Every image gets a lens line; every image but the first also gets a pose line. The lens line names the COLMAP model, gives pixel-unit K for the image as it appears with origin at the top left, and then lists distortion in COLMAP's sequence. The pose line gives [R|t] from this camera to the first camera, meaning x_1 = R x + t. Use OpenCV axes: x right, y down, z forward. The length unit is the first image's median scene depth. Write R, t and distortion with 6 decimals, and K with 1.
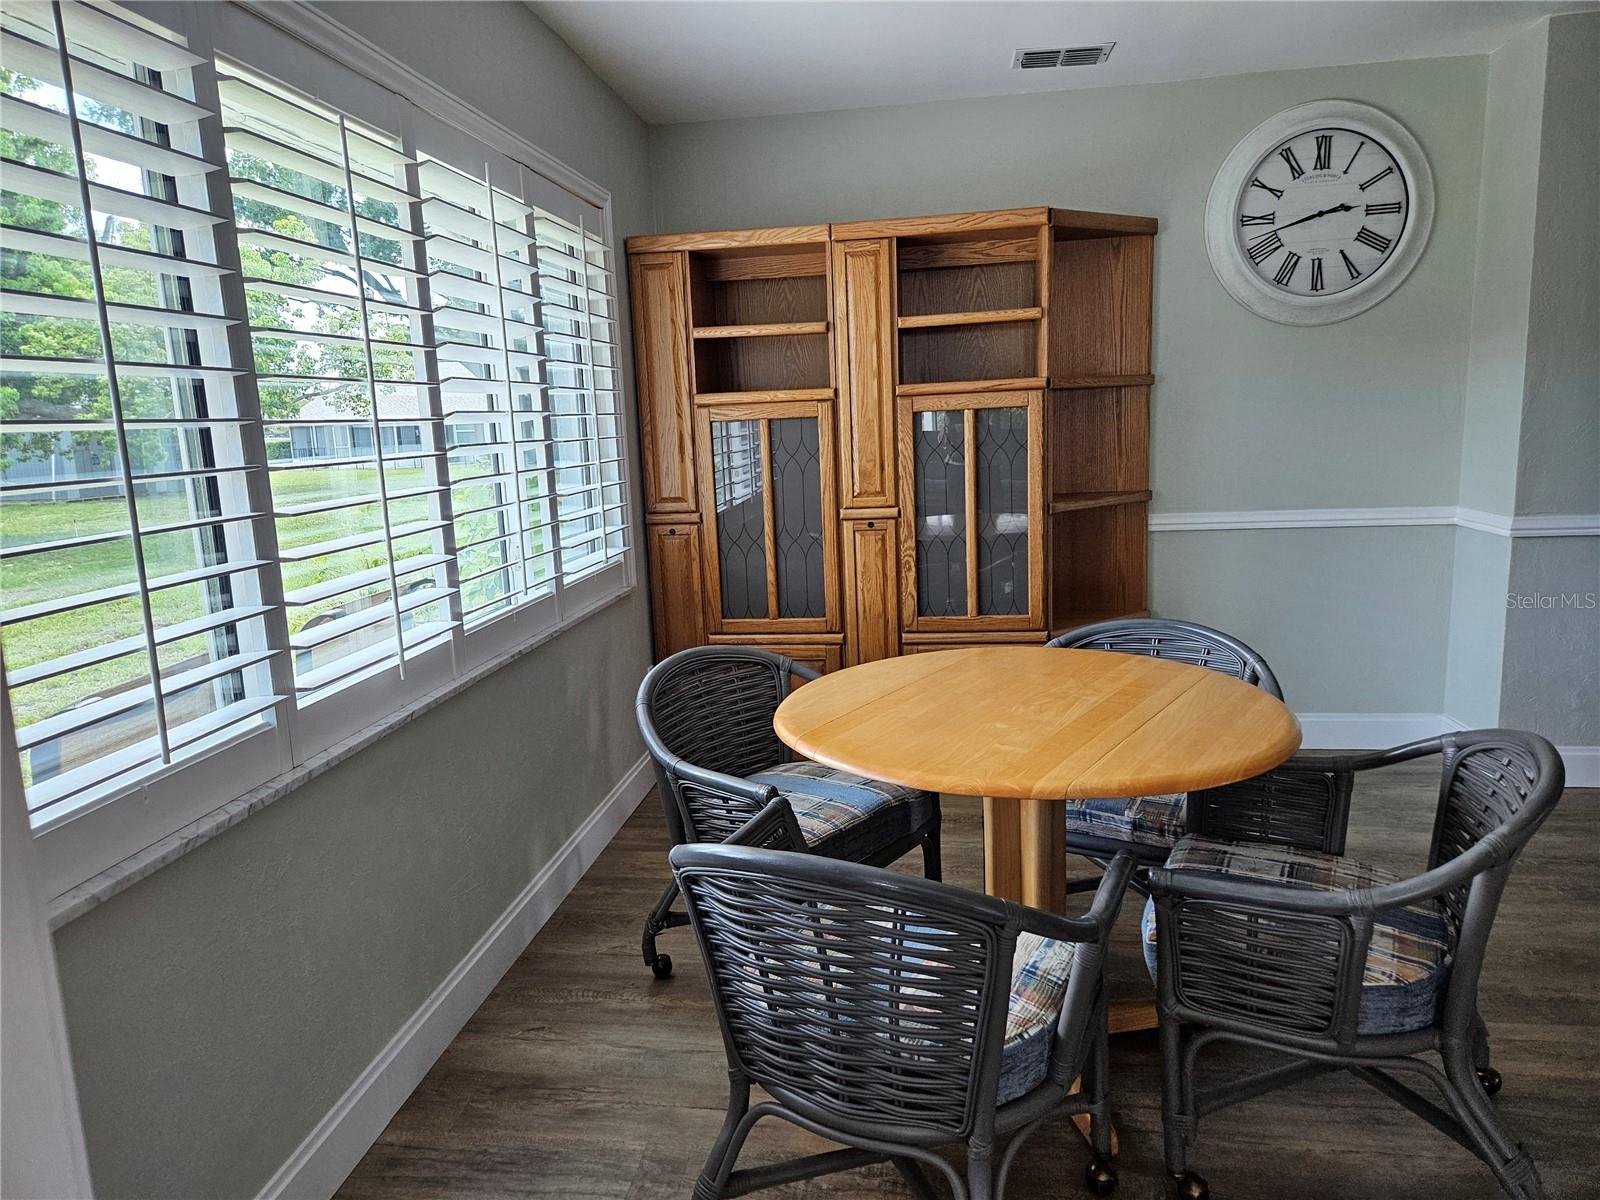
lens RADIAL K [[1058.7, 0, 784.9], [0, 1058.7, 605.2], [0, 0, 1]] dist [0.079784, -0.081802]
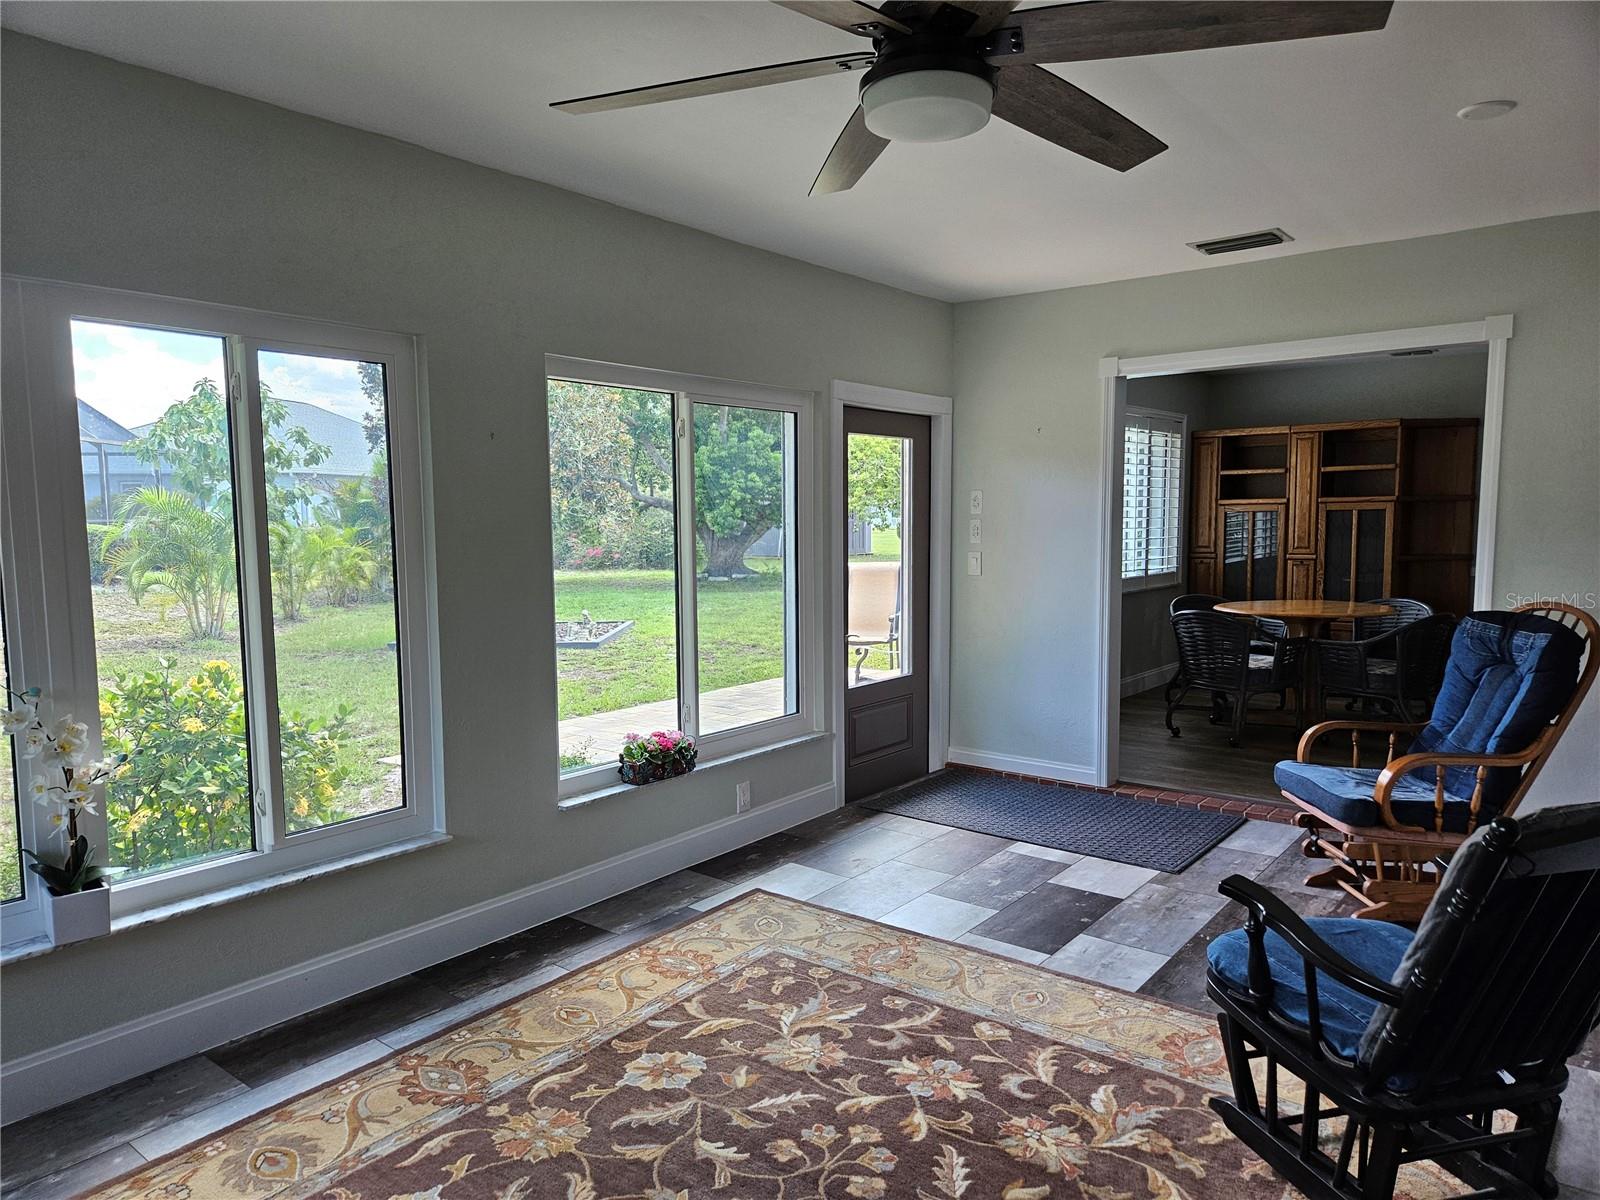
lens RADIAL K [[1073.6, 0, 796.0], [0, 1073.6, 604.2], [0, 0, 1]] dist [0.034810, -0.000969]
pose [[0.859615, 0.073895, -0.505571, 0.322386], [-0.113000, 0.992479, -0.047071, 0.230180], [0.498291, 0.097592, 0.861500, -1.399542]]
